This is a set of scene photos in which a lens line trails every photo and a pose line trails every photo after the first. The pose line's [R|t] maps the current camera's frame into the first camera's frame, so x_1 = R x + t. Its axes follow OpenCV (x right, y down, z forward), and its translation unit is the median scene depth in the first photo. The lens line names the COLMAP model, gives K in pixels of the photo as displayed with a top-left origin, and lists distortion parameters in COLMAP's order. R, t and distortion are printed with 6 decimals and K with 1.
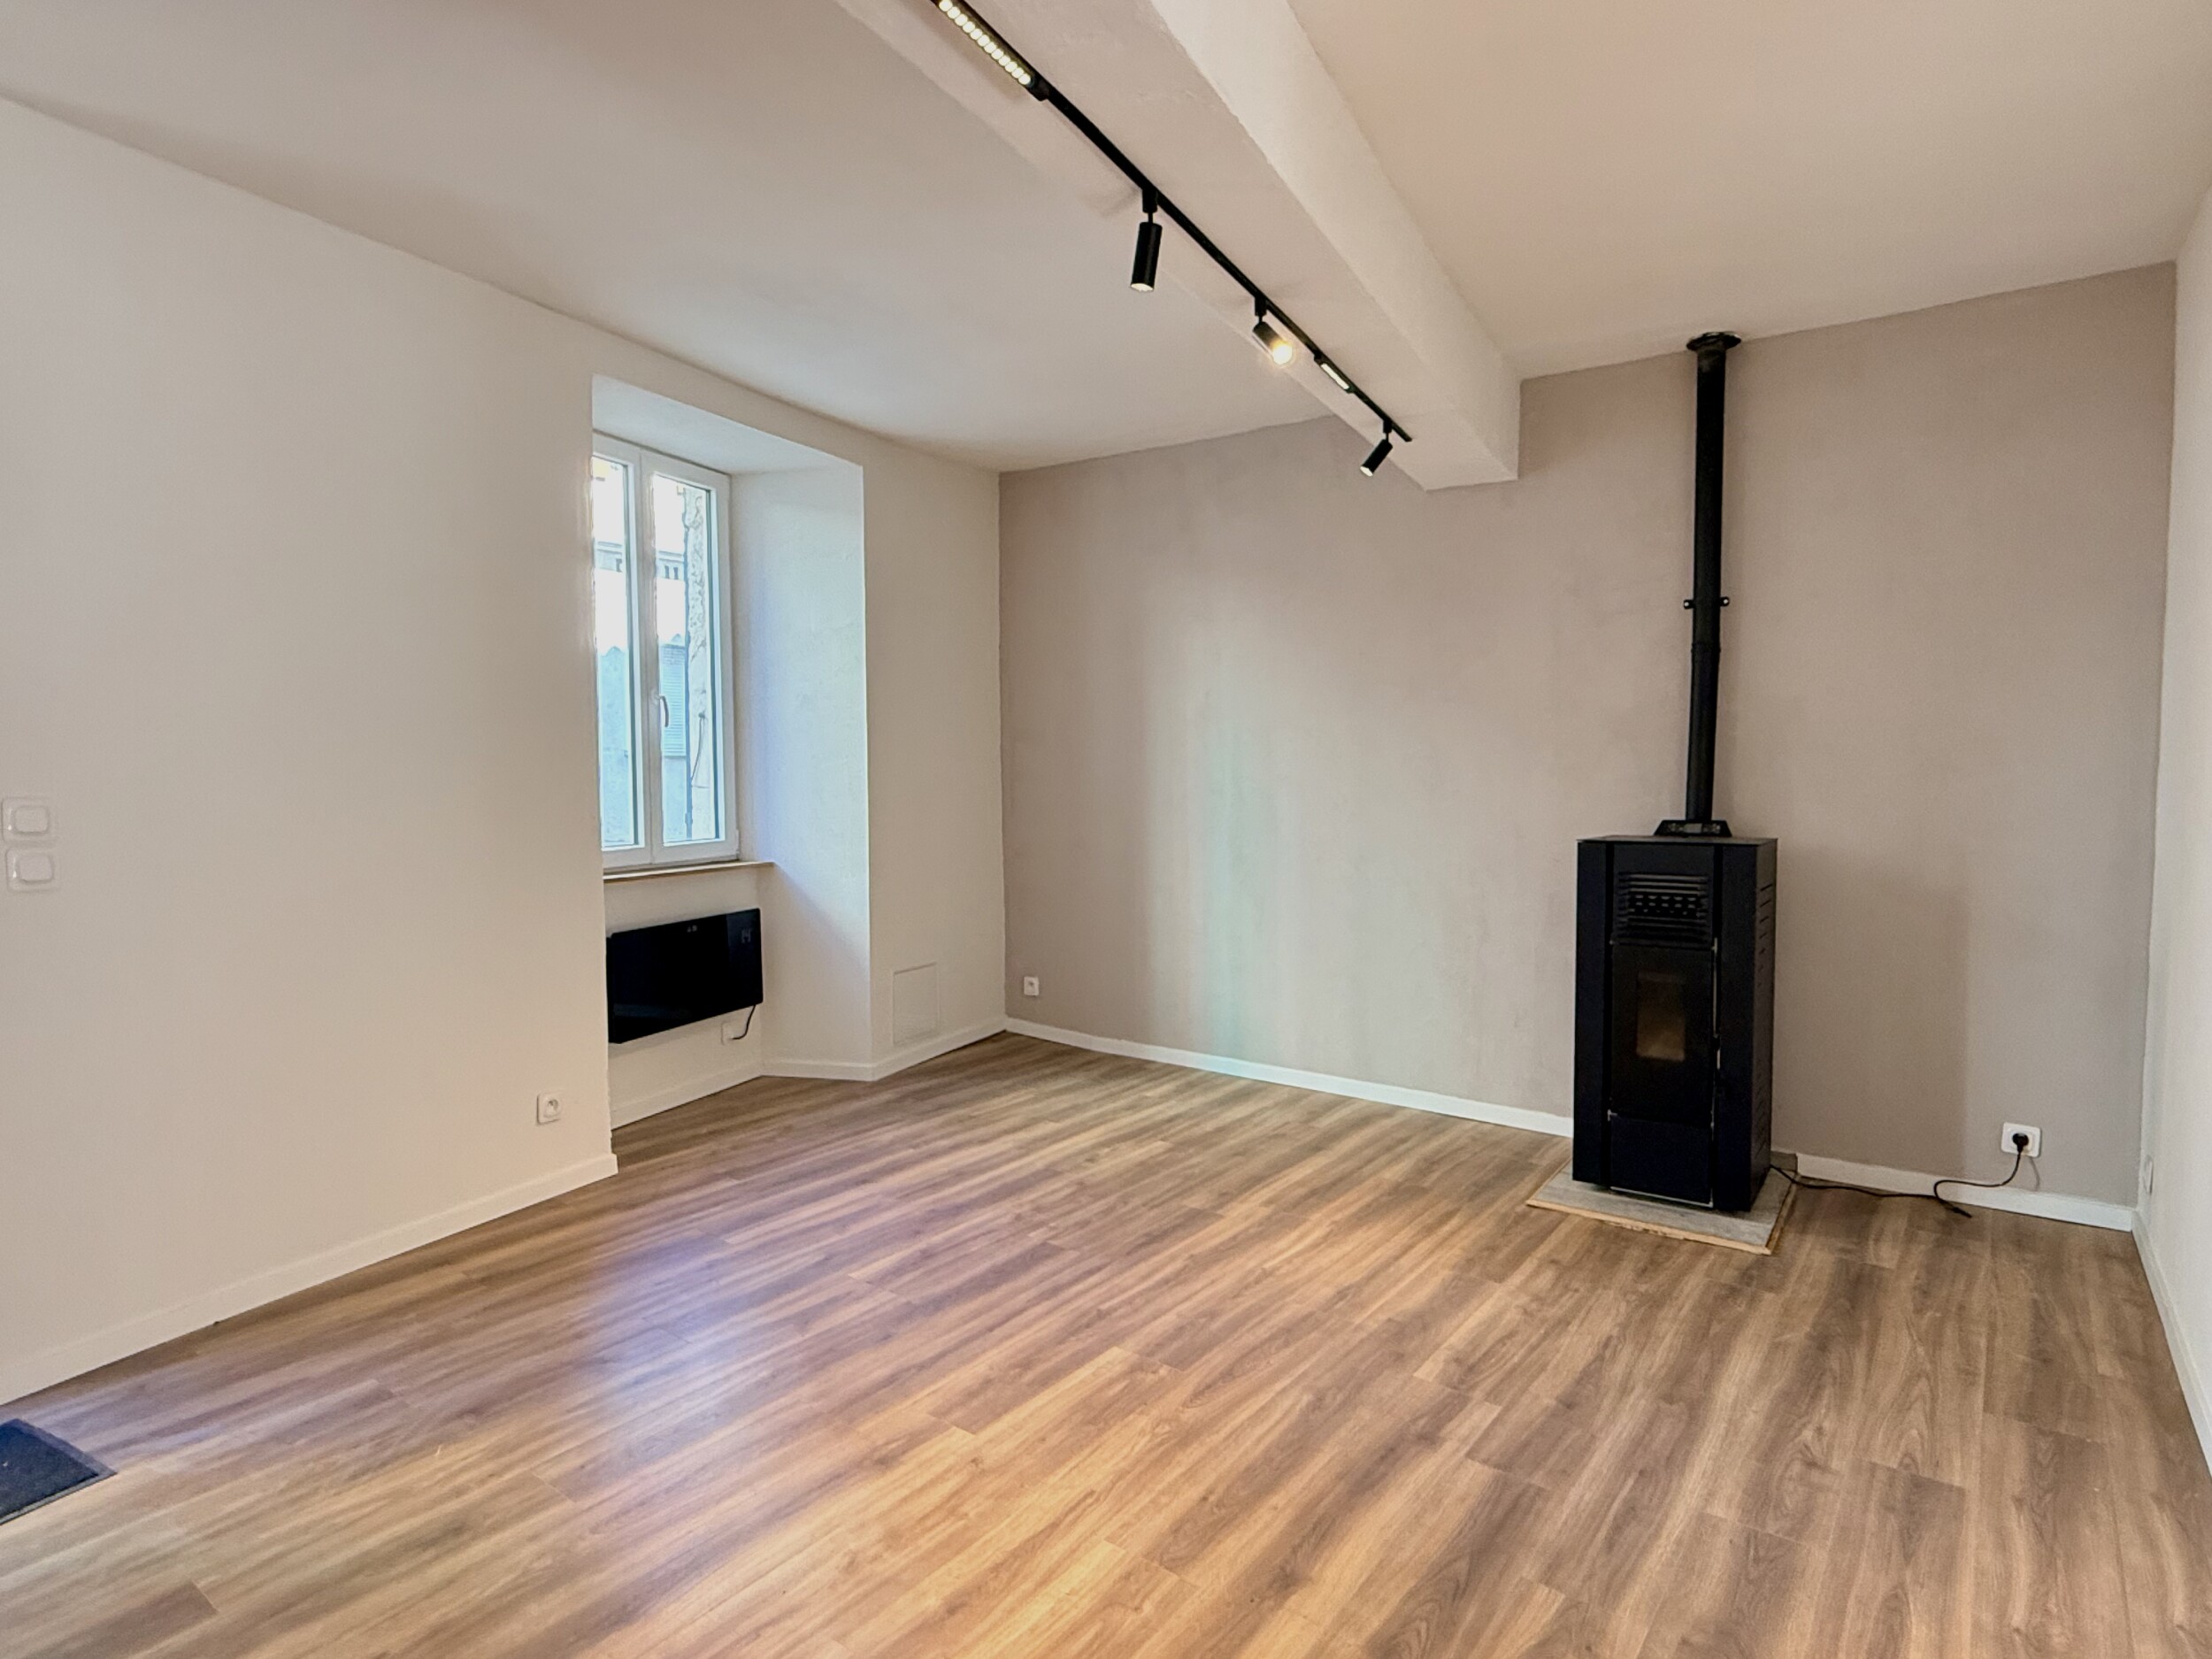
lens RADIAL K [[1190.1, 0, 1100.3], [0, 1190.1, 829.3], [0, 0, 1]] dist [0.000829, 0.000366]
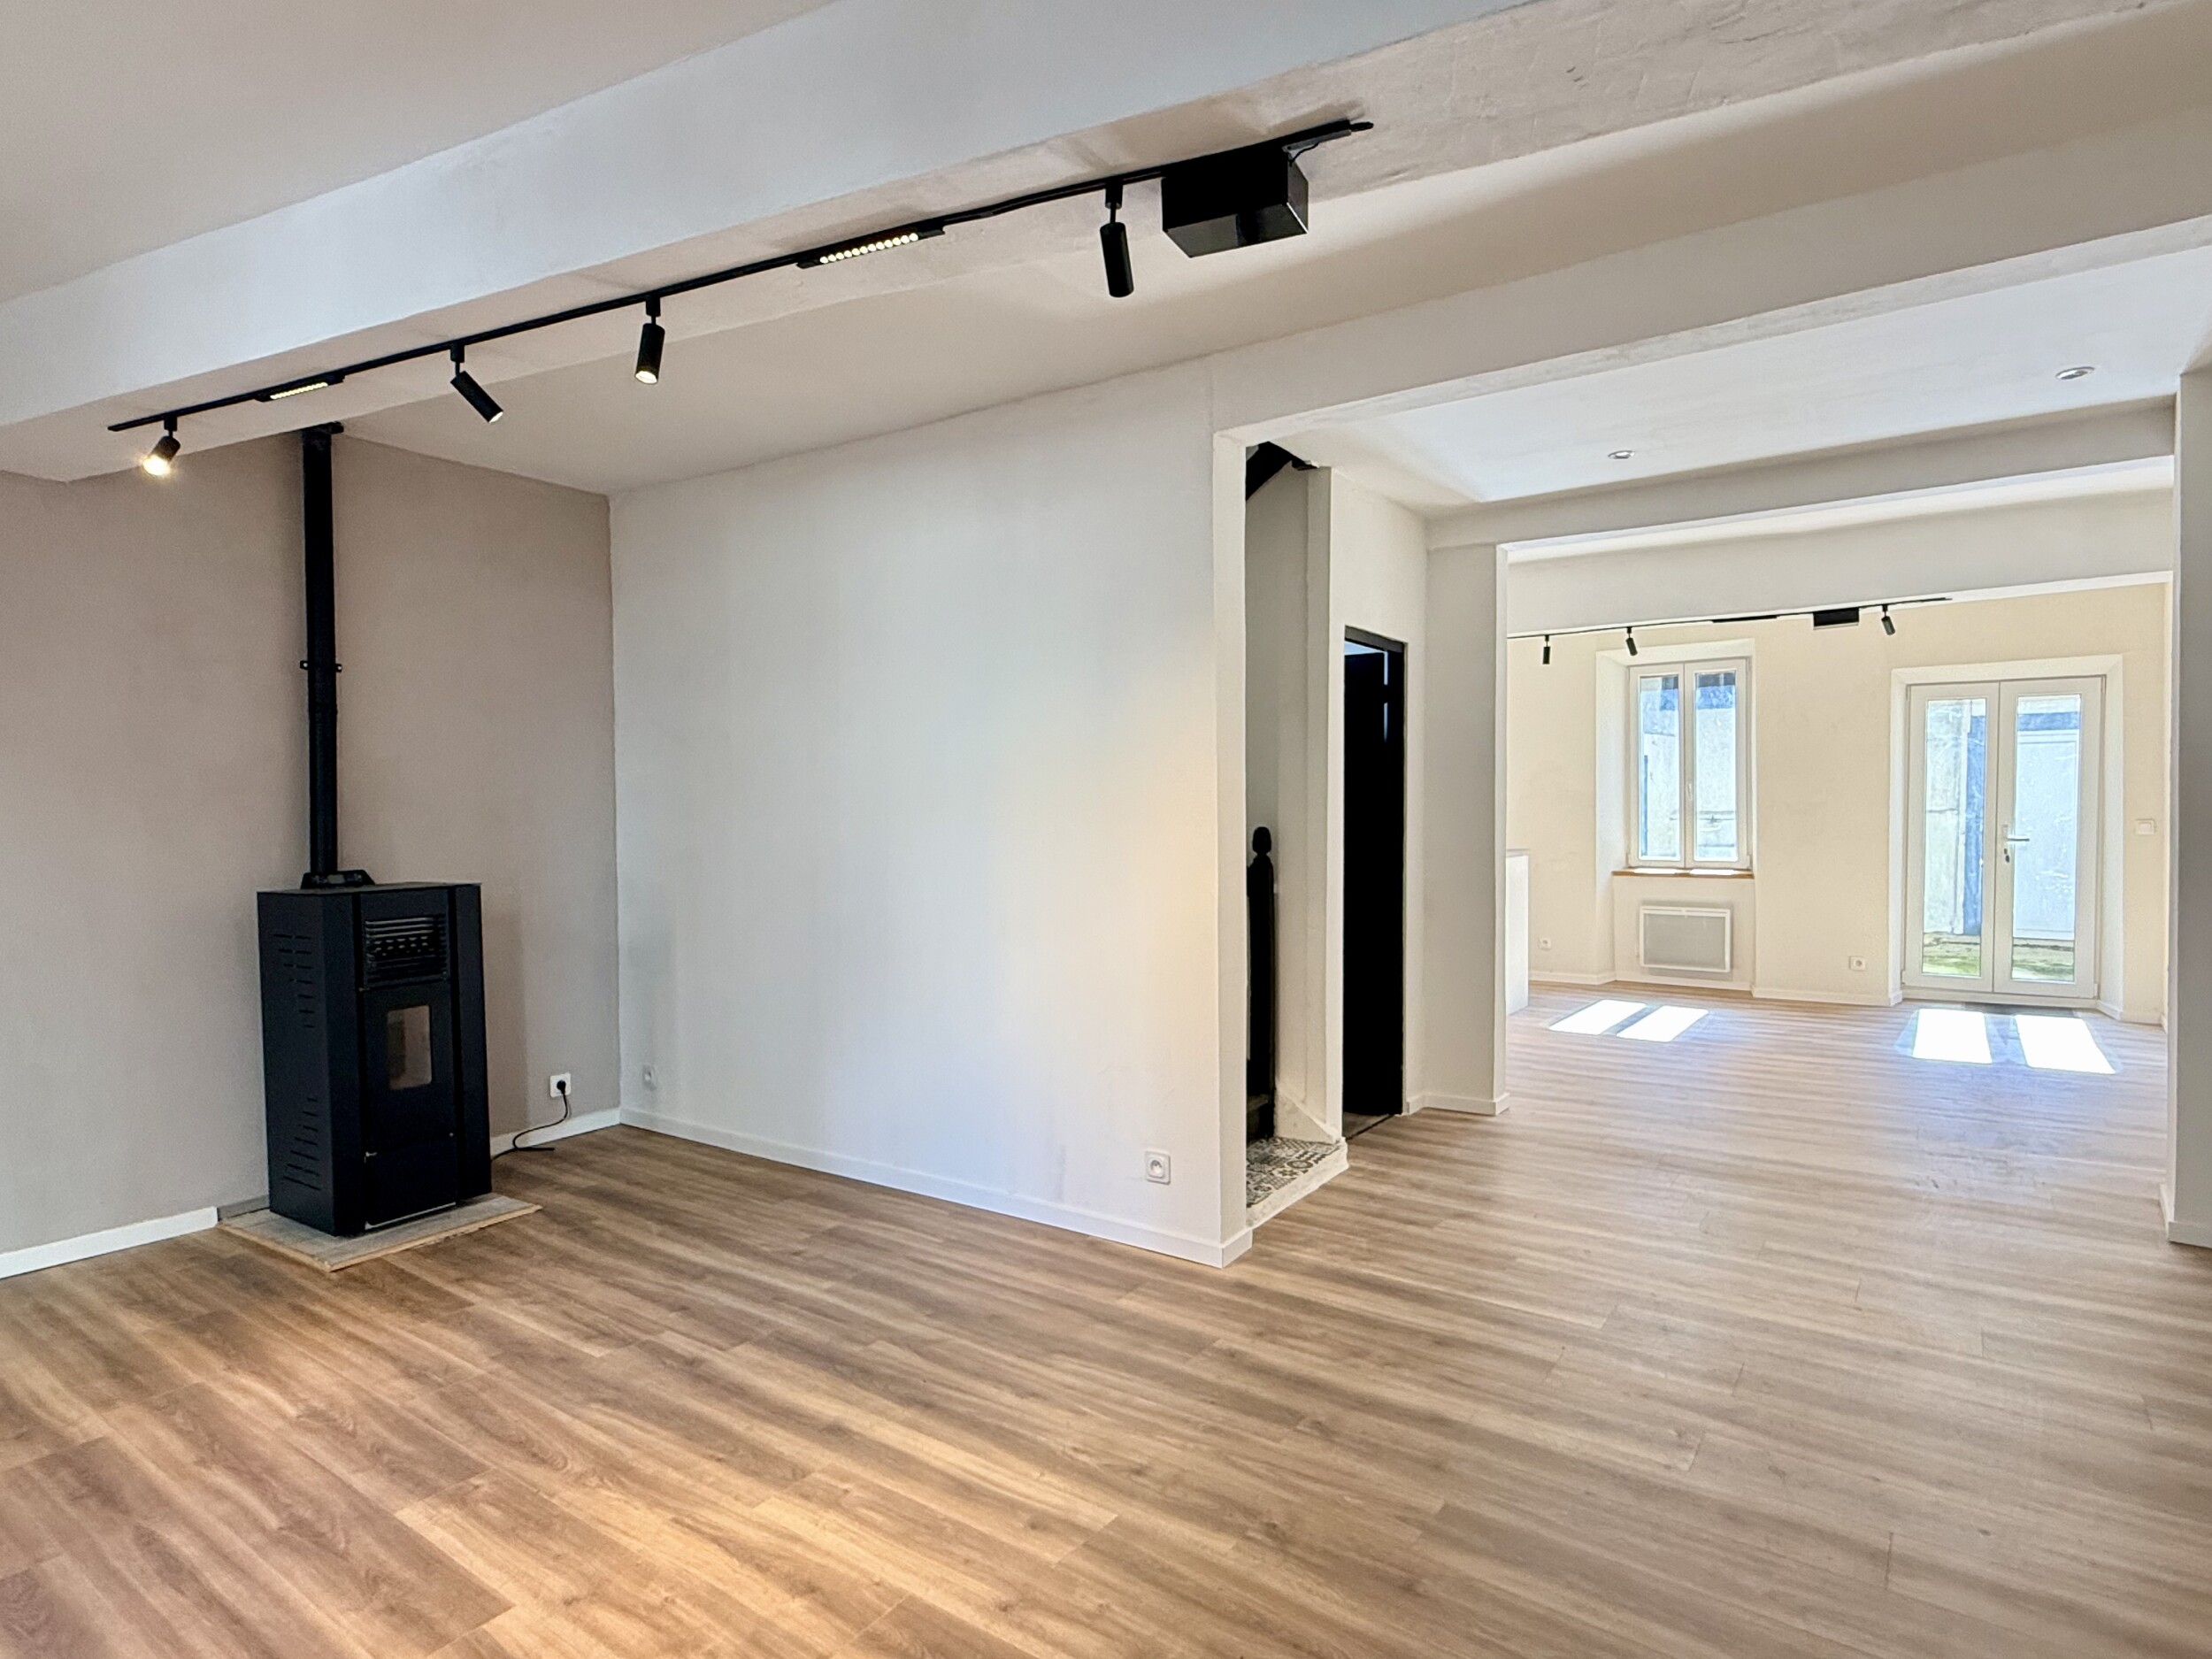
lens RADIAL K [[1192.5, 0, 1114.6], [0, 1192.5, 830.3], [0, 0, 1]] dist [-0.003206, 0.000812]
pose [[-0.029681, -0.015516, 0.999439, -0.677660], [0.066293, 0.997648, 0.017457, -0.019869], [-0.997359, 0.066773, -0.028583, 0.398869]]
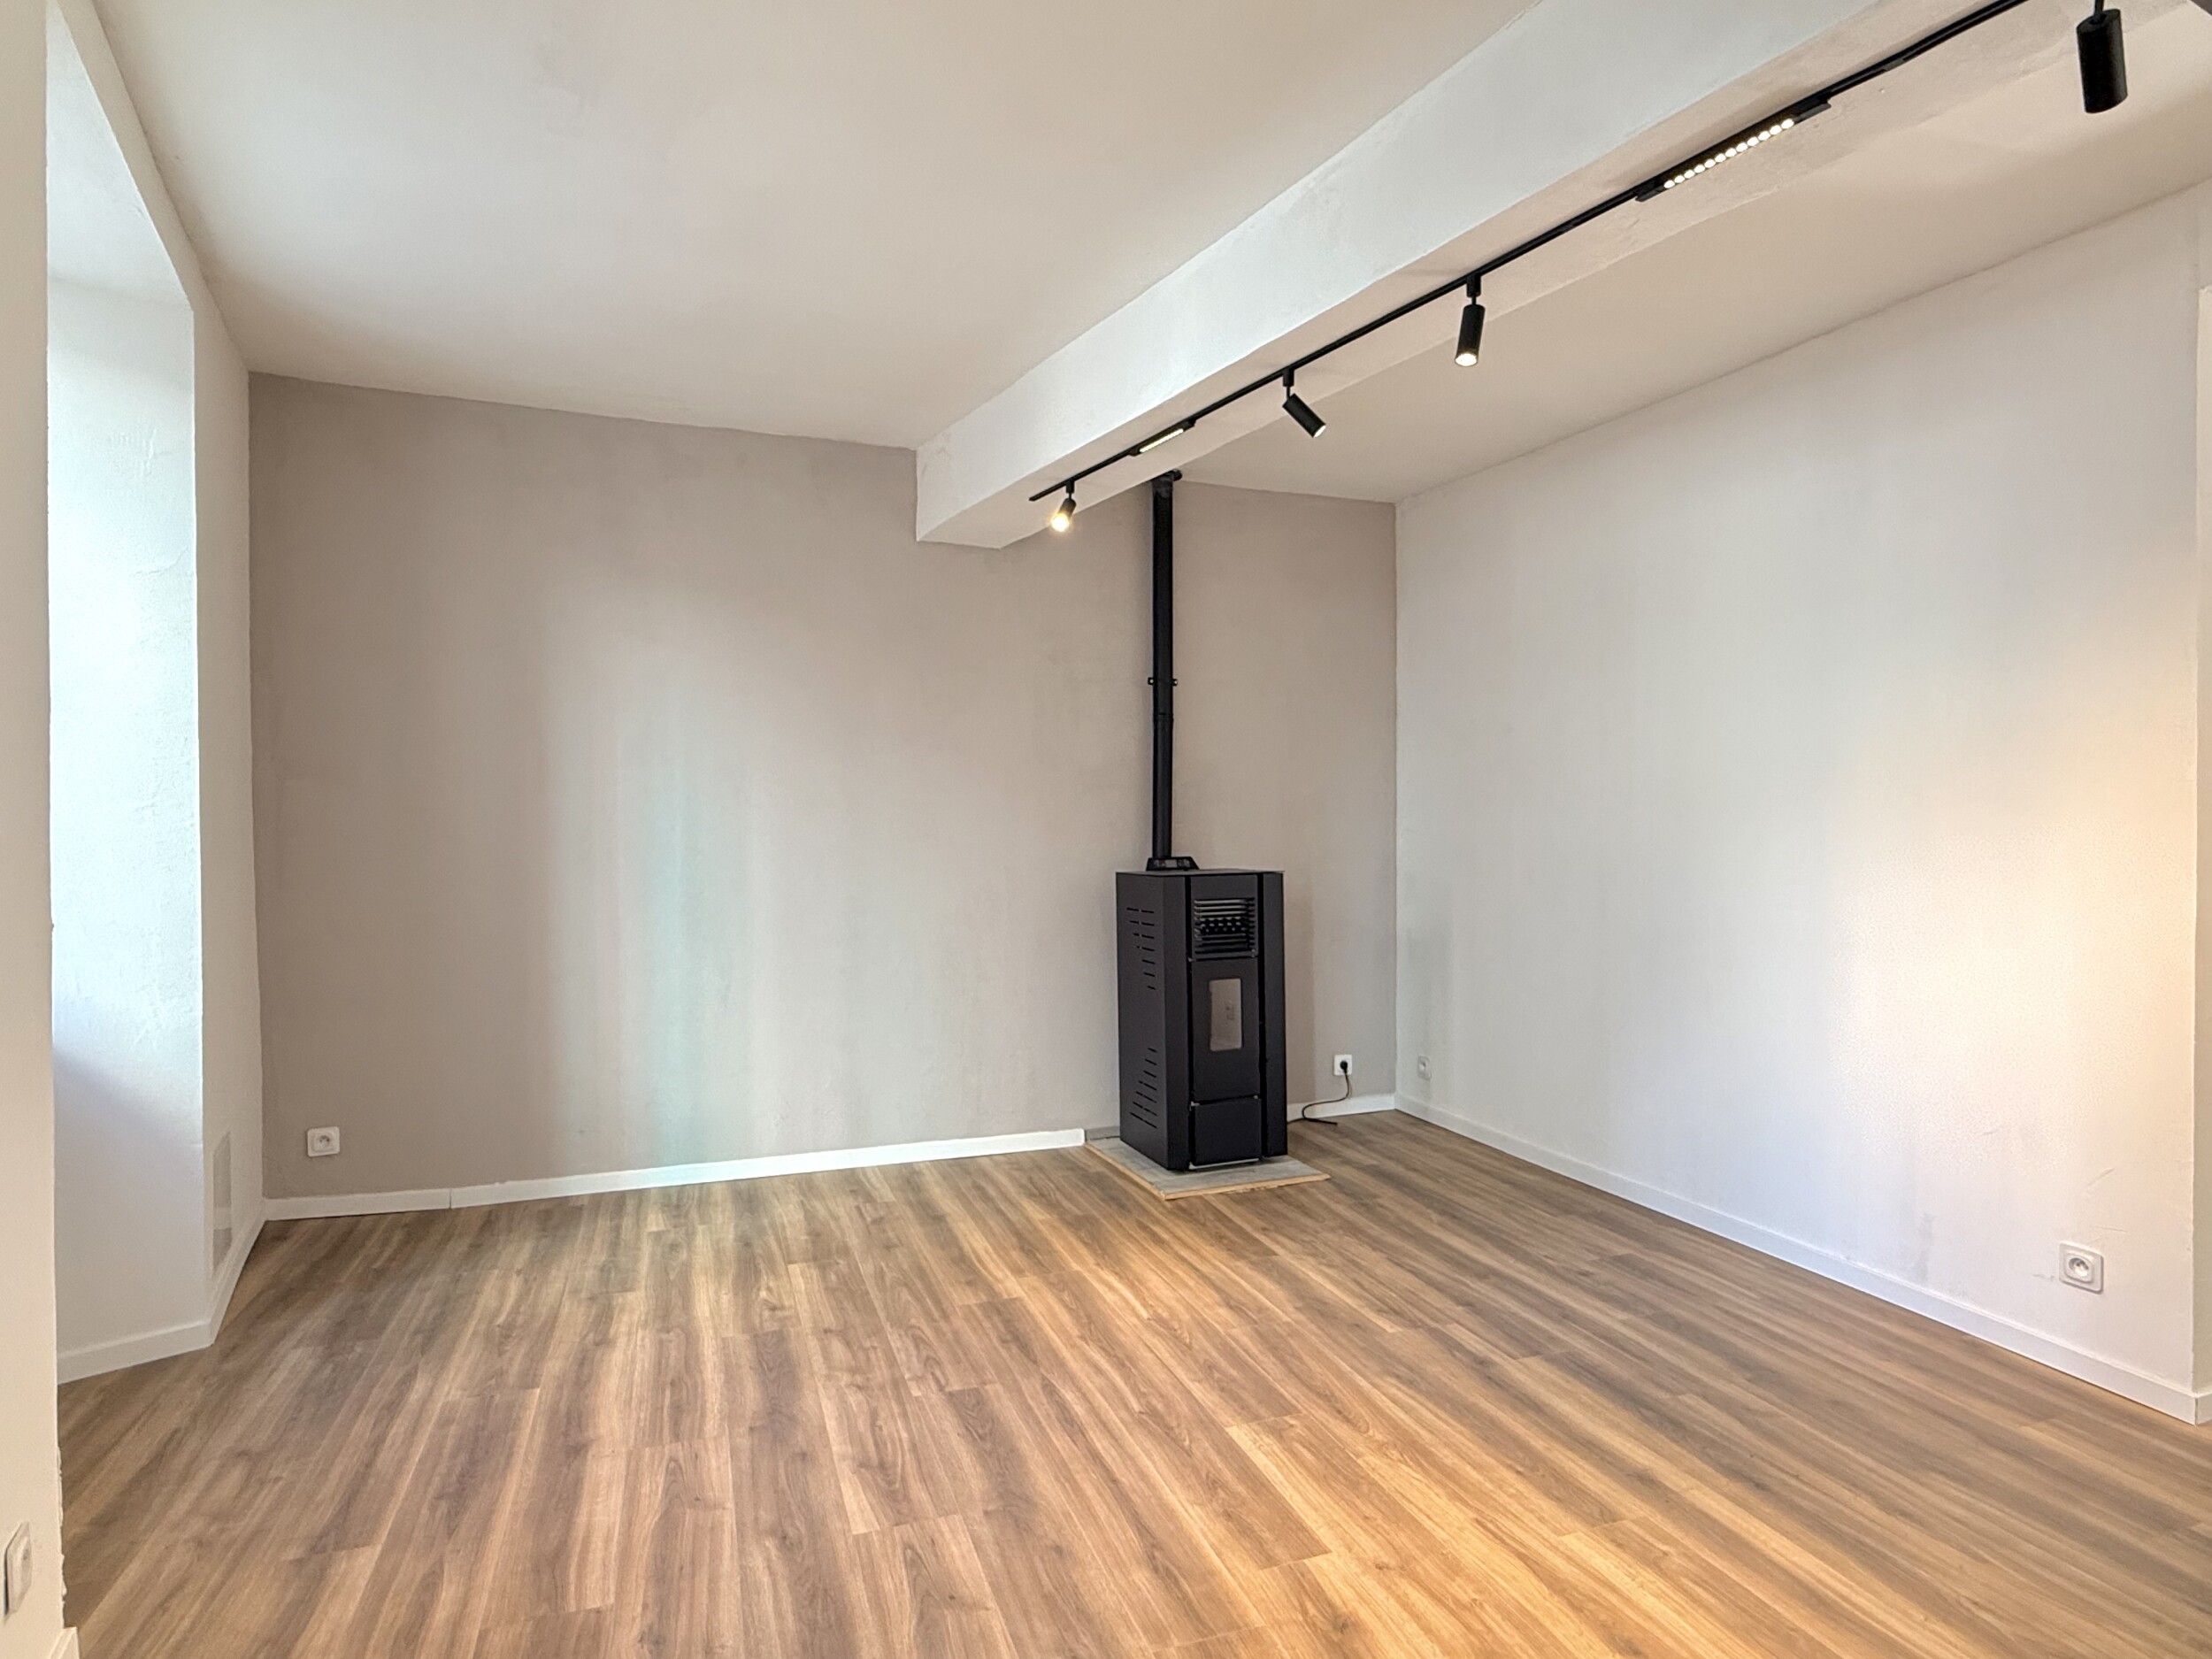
lens RADIAL K [[1192.5, 0, 1114.6], [0, 1192.5, 830.3], [0, 0, 1]] dist [-0.003206, 0.000812]
pose [[0.546333, -0.007610, 0.837534, -0.662116], [0.048815, 0.998548, -0.022769, -0.011864], [-0.836144, 0.053323, 0.545911, 0.441262]]
